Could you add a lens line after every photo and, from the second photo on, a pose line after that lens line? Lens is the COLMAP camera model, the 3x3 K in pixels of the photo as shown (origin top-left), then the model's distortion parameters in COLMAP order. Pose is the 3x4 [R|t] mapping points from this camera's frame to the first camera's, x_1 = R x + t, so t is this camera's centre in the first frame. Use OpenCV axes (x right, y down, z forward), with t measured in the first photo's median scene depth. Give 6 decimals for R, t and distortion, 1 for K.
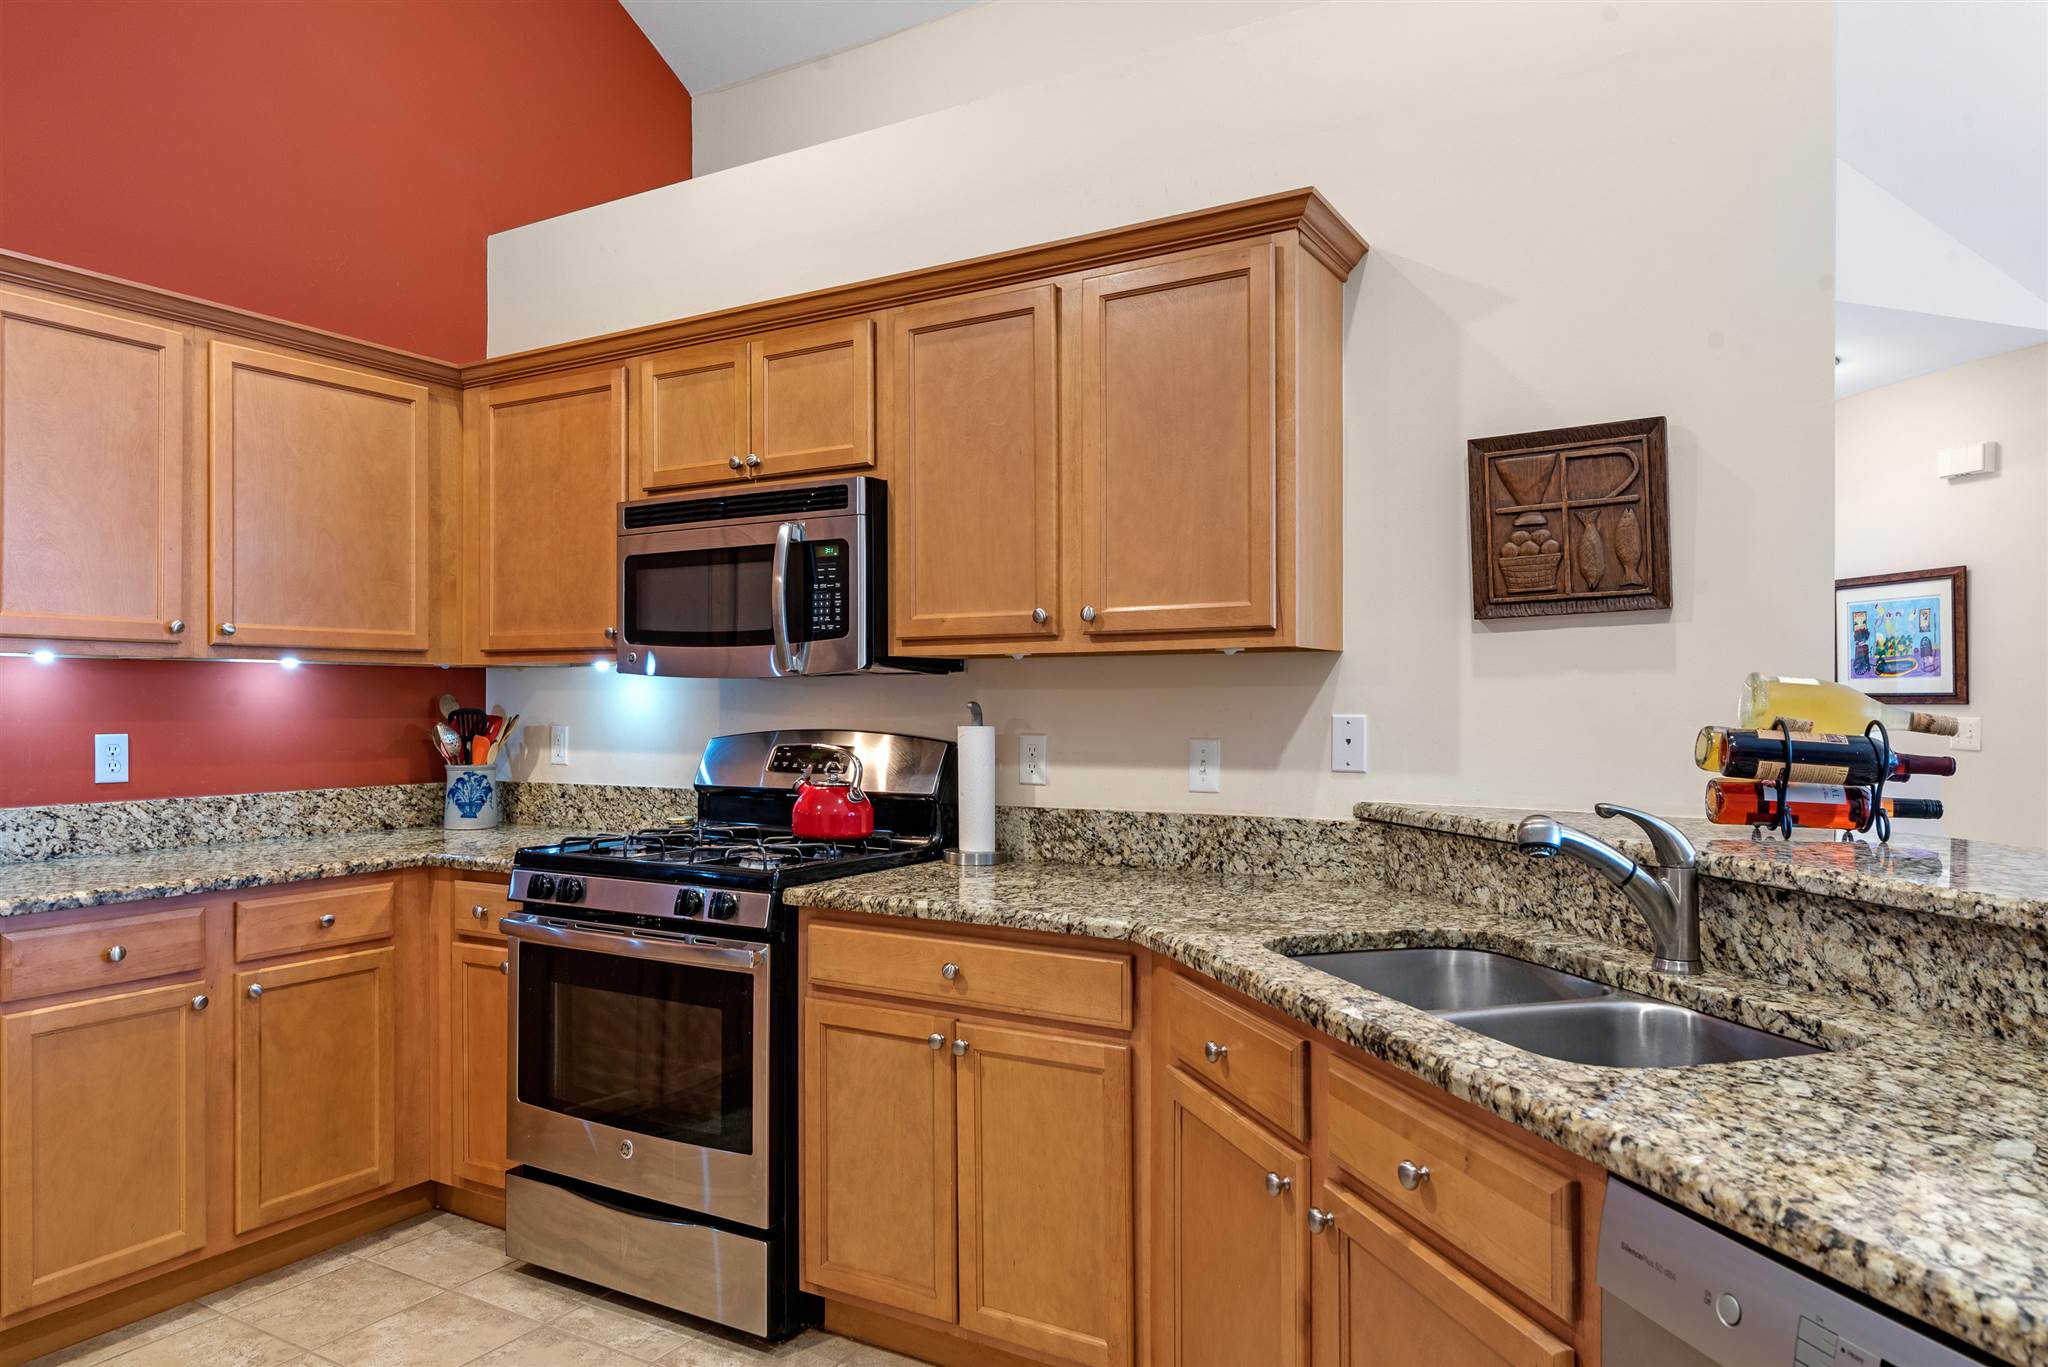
lens RADIAL K [[1282.0, 0, 1008.8], [0, 1282.0, 702.3], [0, 0, 1]] dist [0.002294, 0.000143]
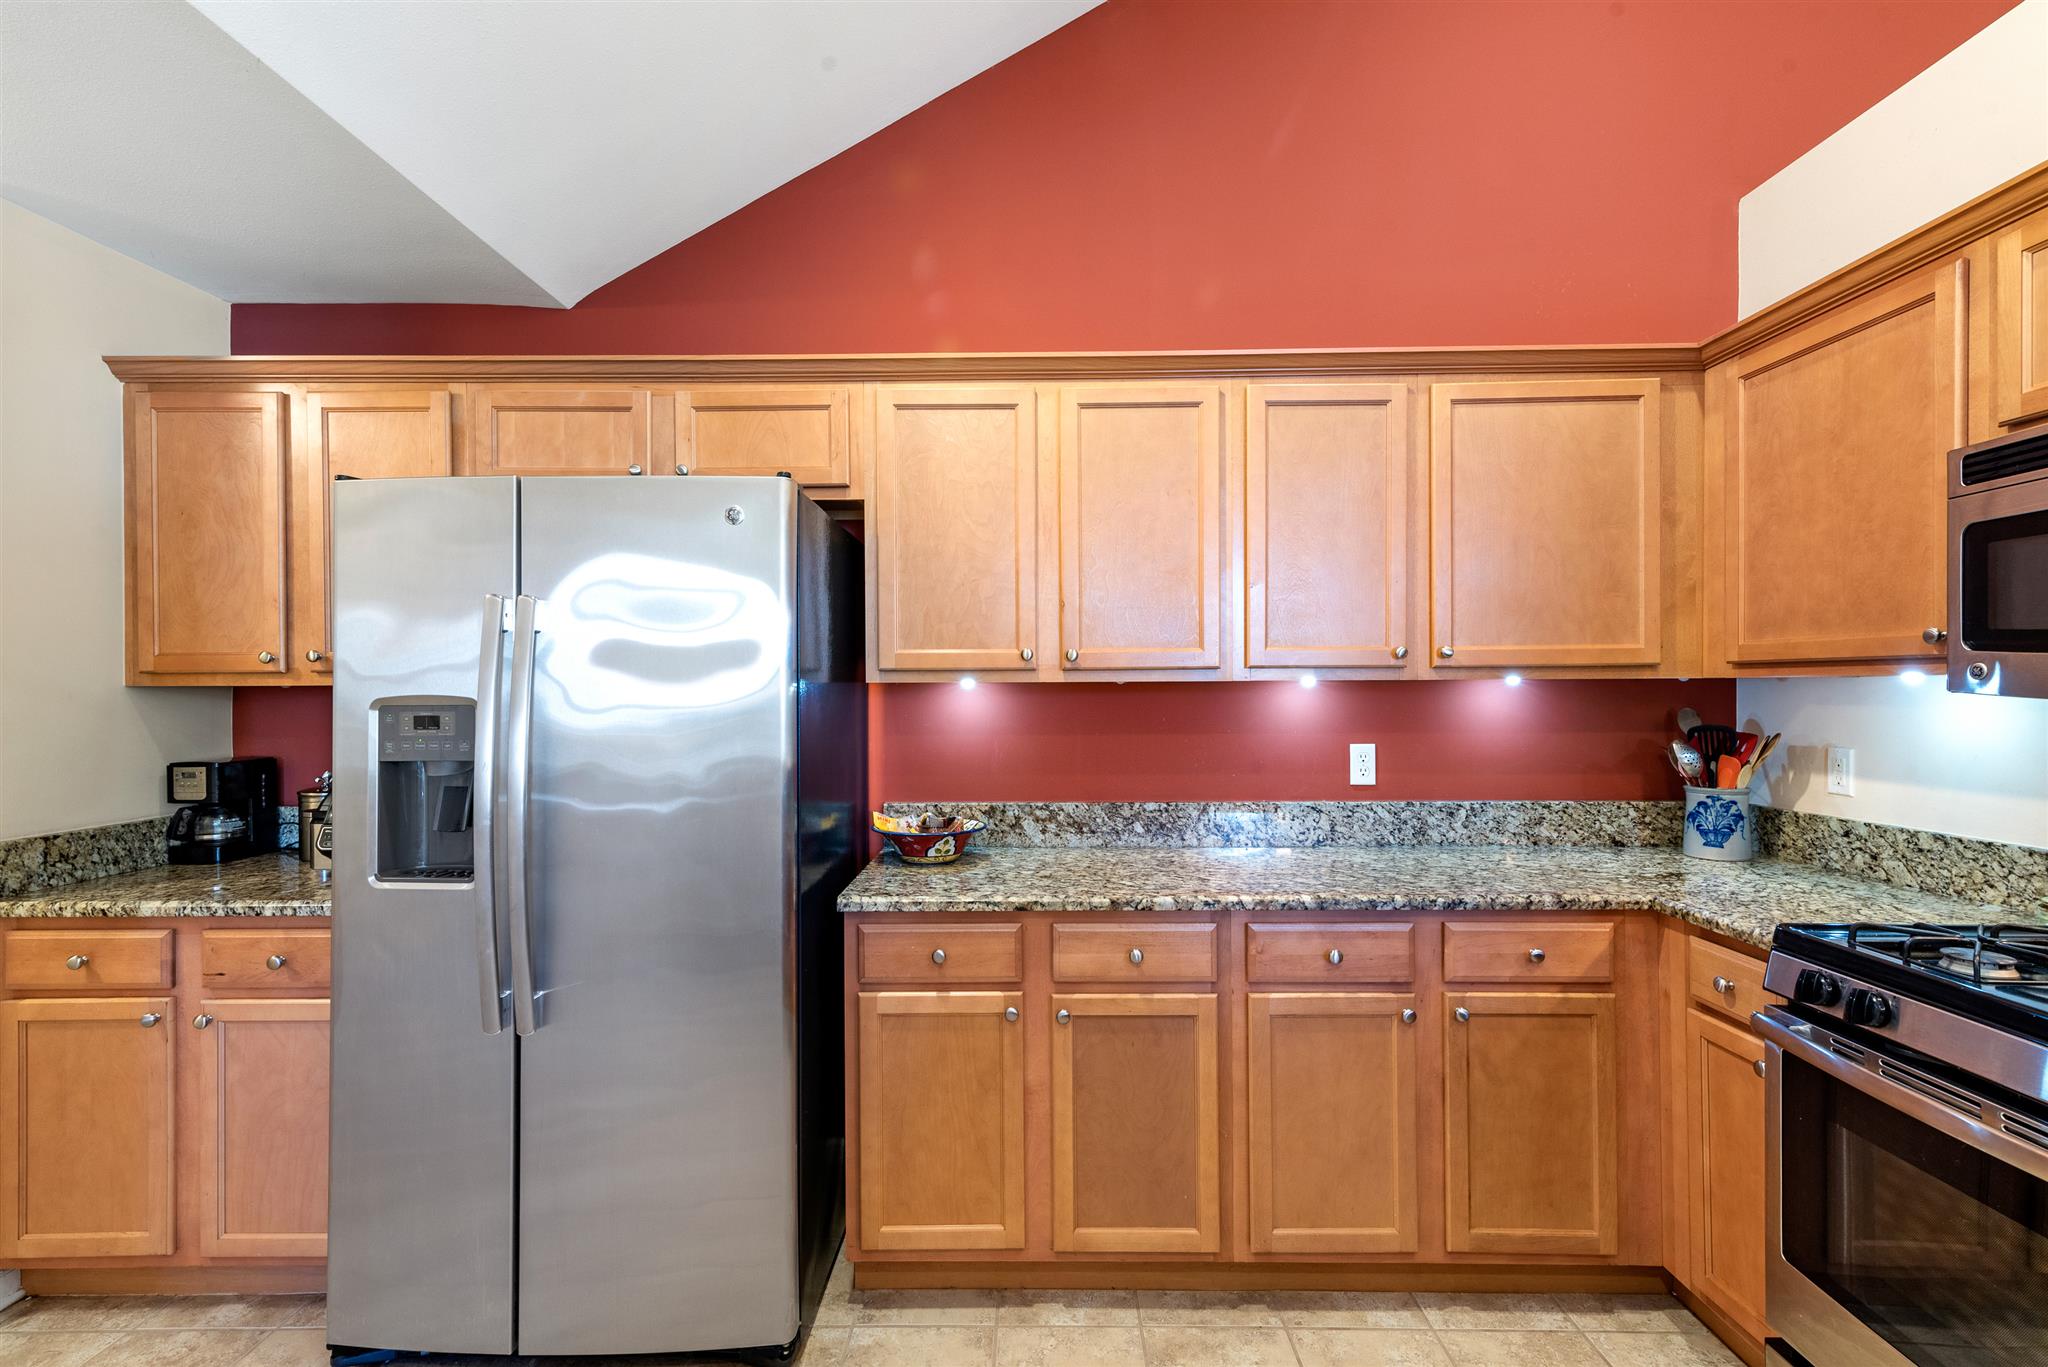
lens RADIAL K [[926.2, 0, 1026.4], [0, 926.2, 688.7], [0, 0, 1]] dist [0.011682, -0.000265]
pose [[0.501091, -0.001839, -0.865393, -0.118387], [0.003912, 0.999992, 0.000141, -0.028231], [0.865386, -0.003456, 0.501095, 0.314150]]
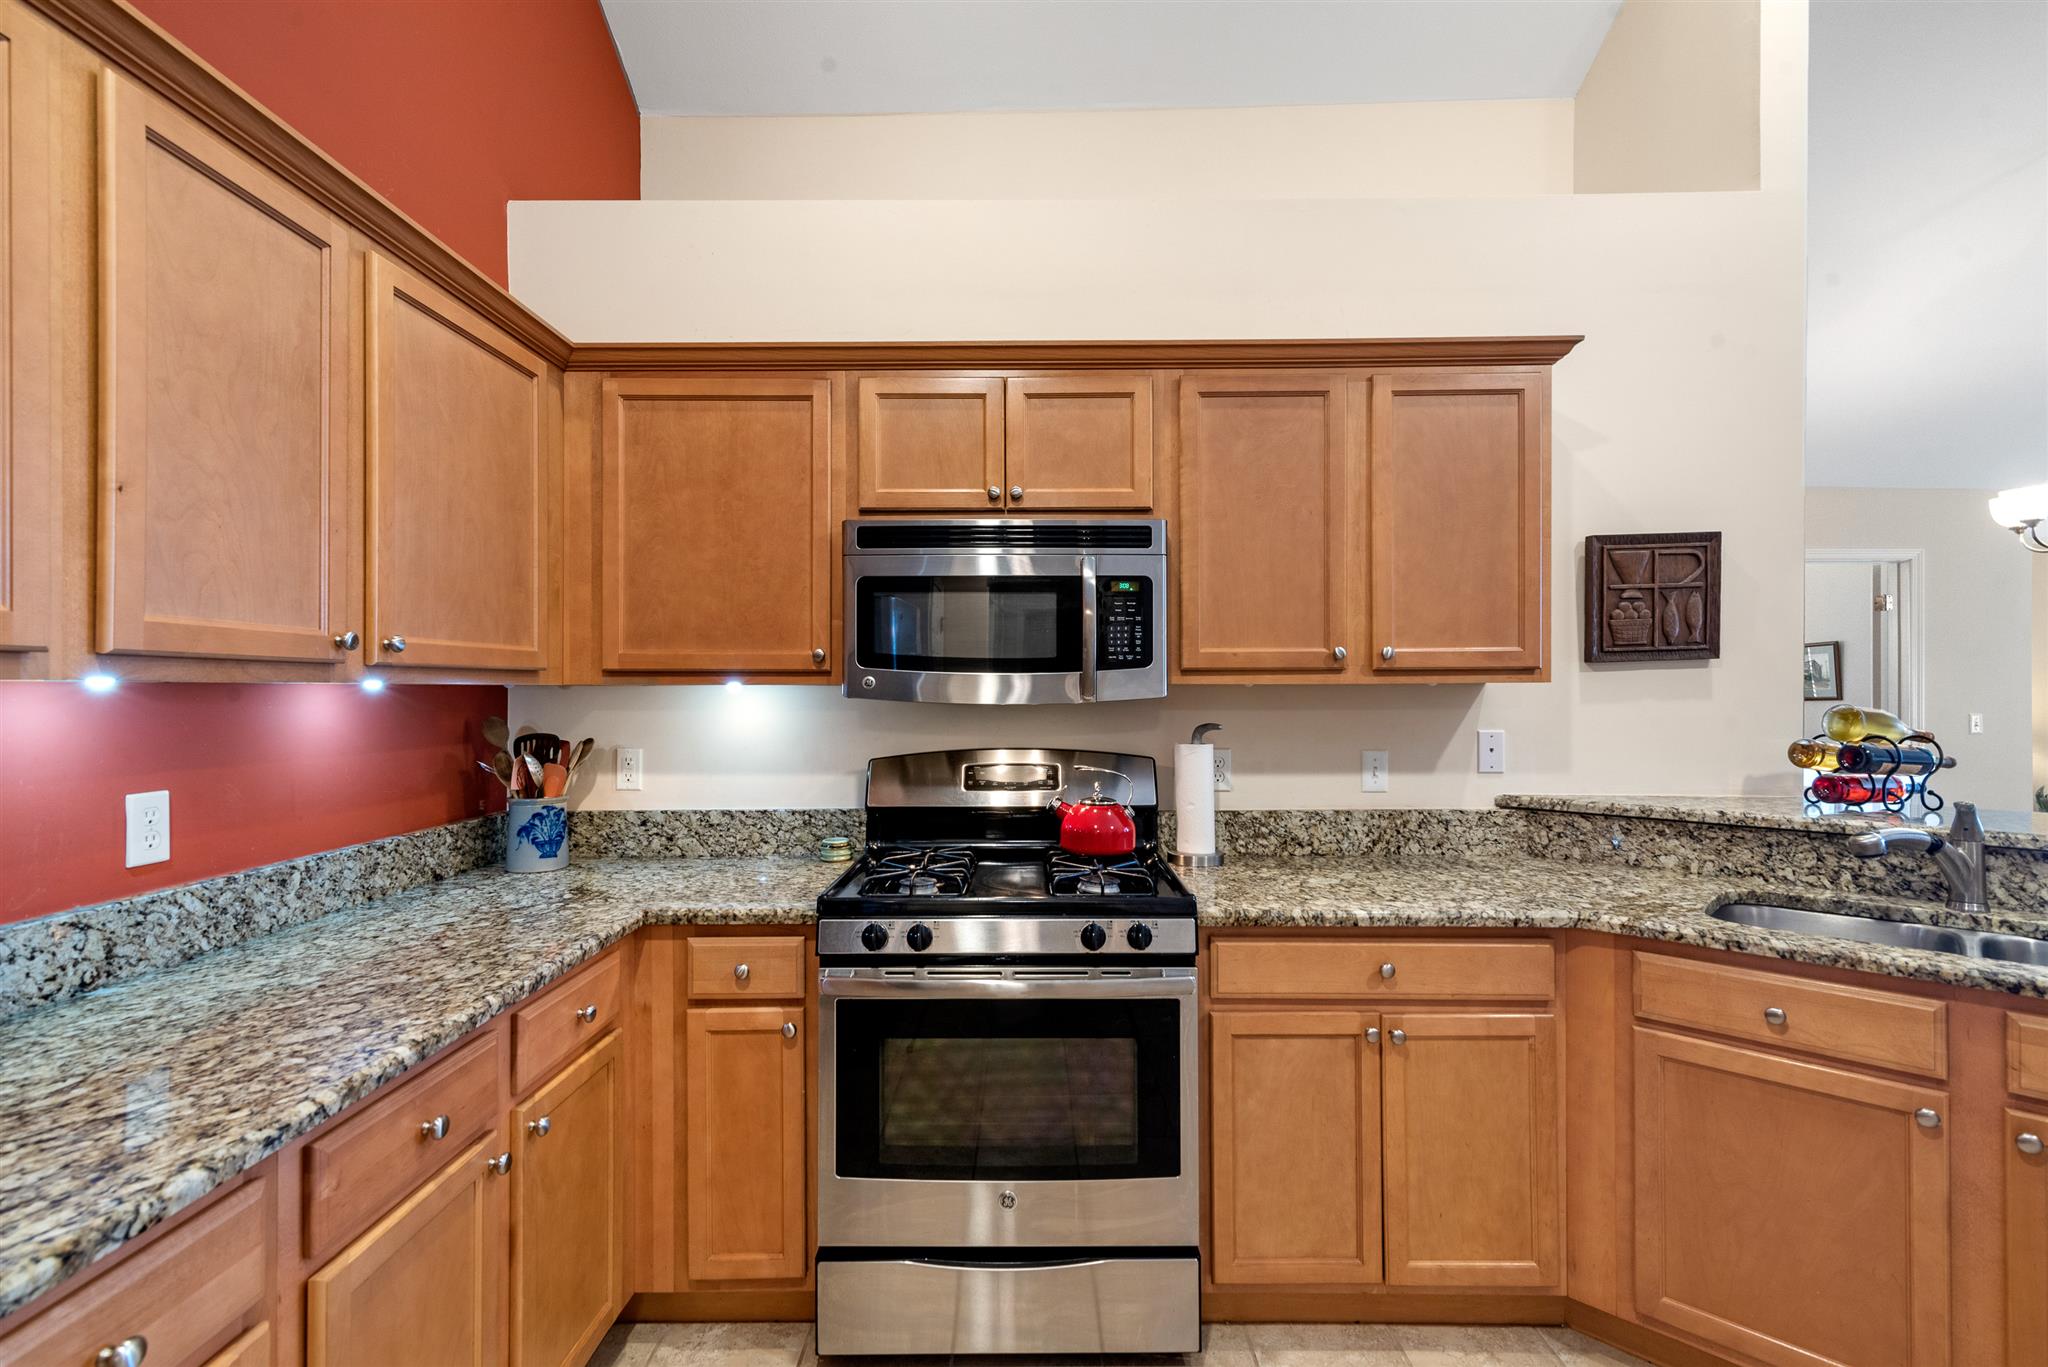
lens RADIAL K [[926.2, 0, 1026.4], [0, 926.2, 688.7], [0, 0, 1]] dist [0.011682, -0.000265]
pose [[0.865021, -0.000878, 0.501736, -0.563165], [0.003158, 0.999988, -0.003695, -0.027828], [-0.501726, 0.004781, 0.865013, 0.348028]]
